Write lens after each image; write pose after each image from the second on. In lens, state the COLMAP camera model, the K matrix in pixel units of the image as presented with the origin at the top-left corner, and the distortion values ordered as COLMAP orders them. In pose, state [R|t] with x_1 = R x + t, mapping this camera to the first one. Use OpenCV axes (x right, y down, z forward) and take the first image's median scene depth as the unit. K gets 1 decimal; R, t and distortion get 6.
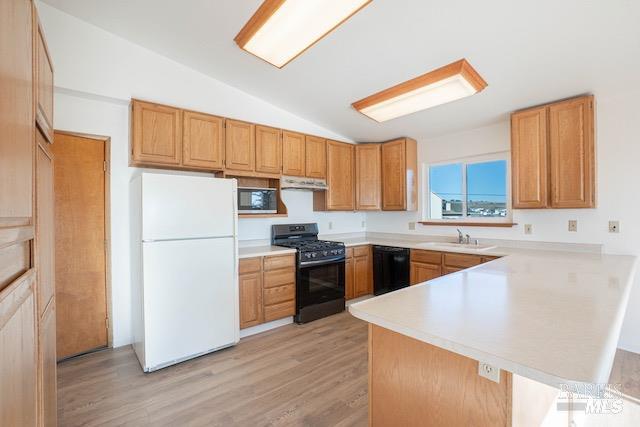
lens RADIAL K [[282.8, 0, 319.3], [0, 282.8, 212.9], [0, 0, 1]] dist [0.023369, 0.000803]
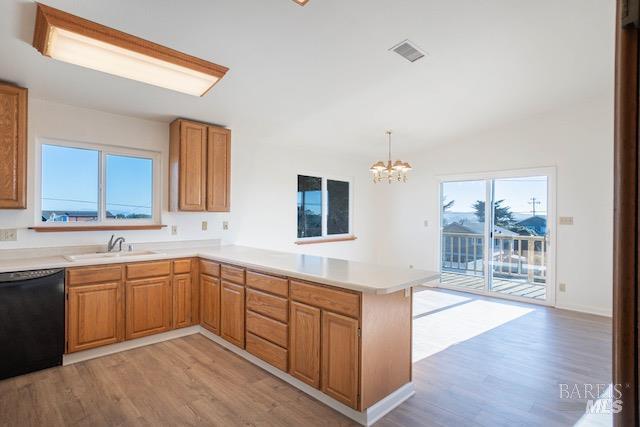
lens RADIAL K [[341.8, 0, 319.7], [0, 341.8, 216.3], [0, 0, 1]] dist [-0.002393, -0.000150]
pose [[-0.046299, 0.005258, 0.998914, -0.532386], [-0.010390, 0.999930, -0.005745, 0.006381], [-0.998874, -0.010645, -0.046241, 0.495866]]
